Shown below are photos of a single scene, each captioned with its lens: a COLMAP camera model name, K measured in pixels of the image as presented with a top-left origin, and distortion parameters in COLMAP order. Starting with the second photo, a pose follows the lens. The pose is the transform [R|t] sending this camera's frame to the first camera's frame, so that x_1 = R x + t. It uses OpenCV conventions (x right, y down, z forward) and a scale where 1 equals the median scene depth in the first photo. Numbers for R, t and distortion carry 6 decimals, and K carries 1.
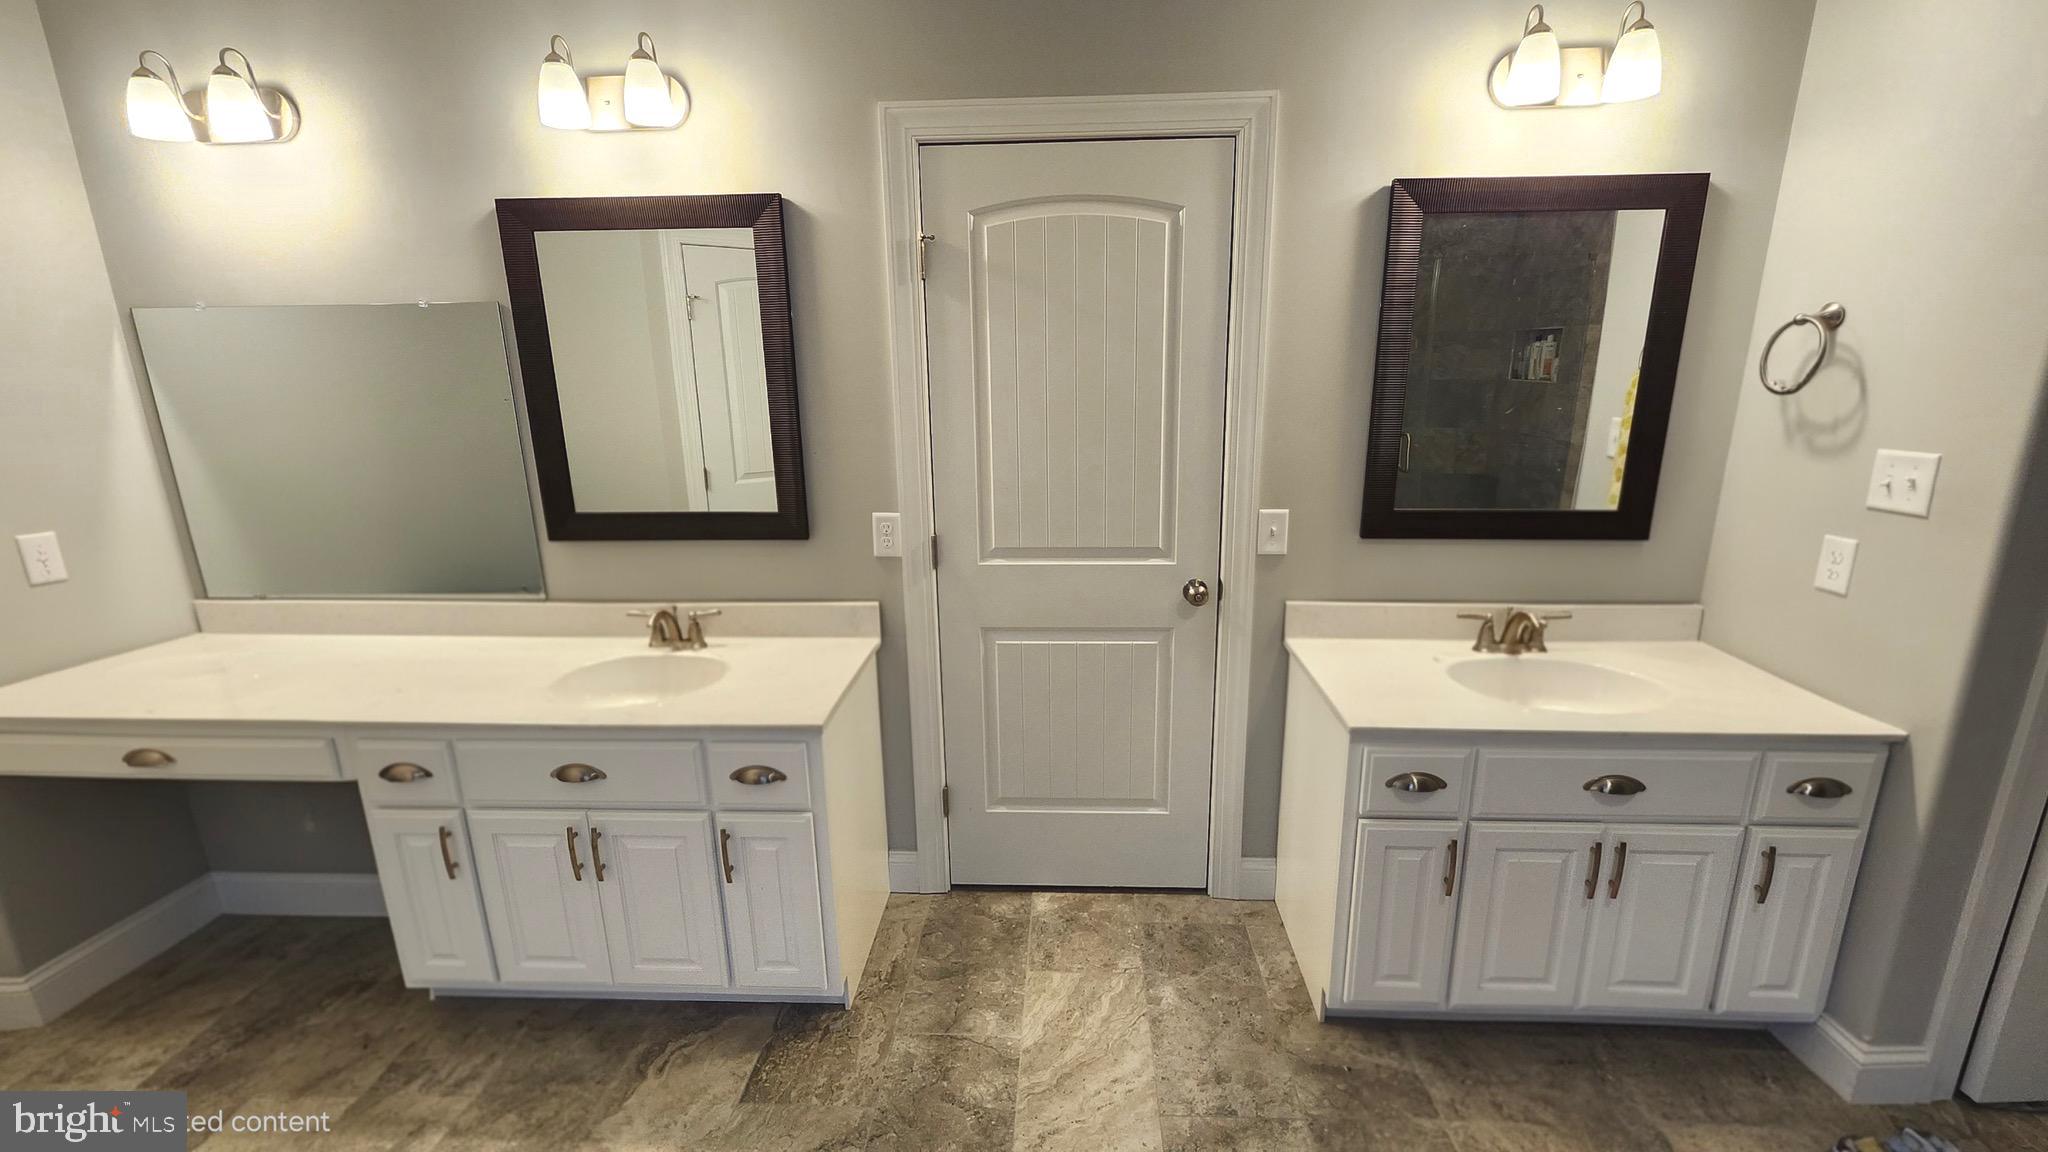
lens RADIAL K [[798.3, 0, 1027.9], [0, 798.3, 557.4], [0, 0, 1]] dist [0.000074, 0.000041]
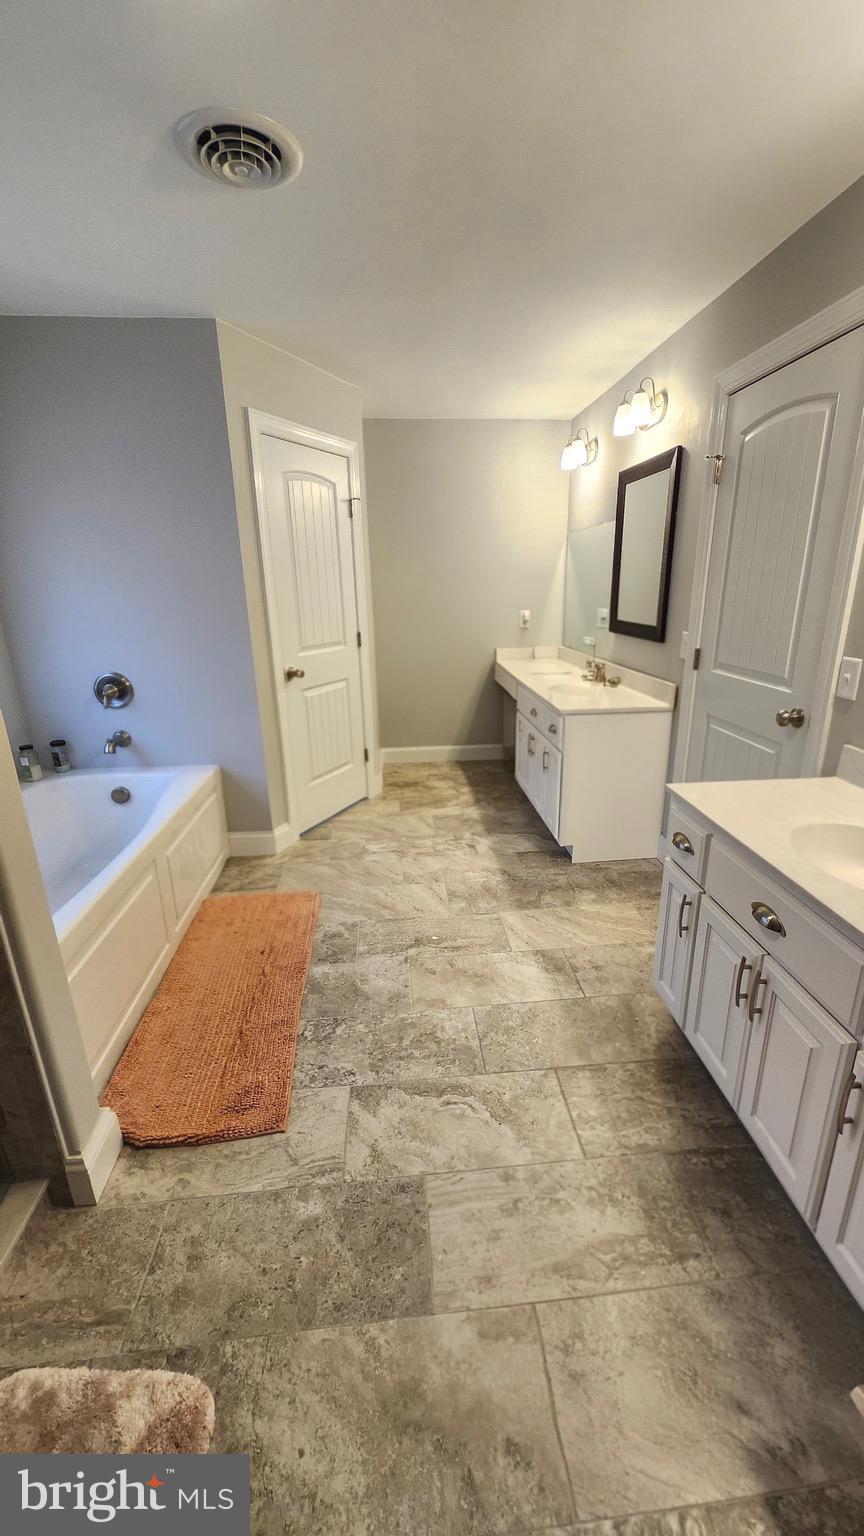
lens RADIAL K [[598.7, 0, 432.0], [0, 598.7, 768.0], [0, 0, 1]] dist [0.000074, 0.000041]
pose [[0.129882, 0.308995, -0.942153, 1.141806], [-0.200633, 0.938736, 0.280216, -0.034715], [0.971019, 0.152632, 0.183919, 0.318155]]
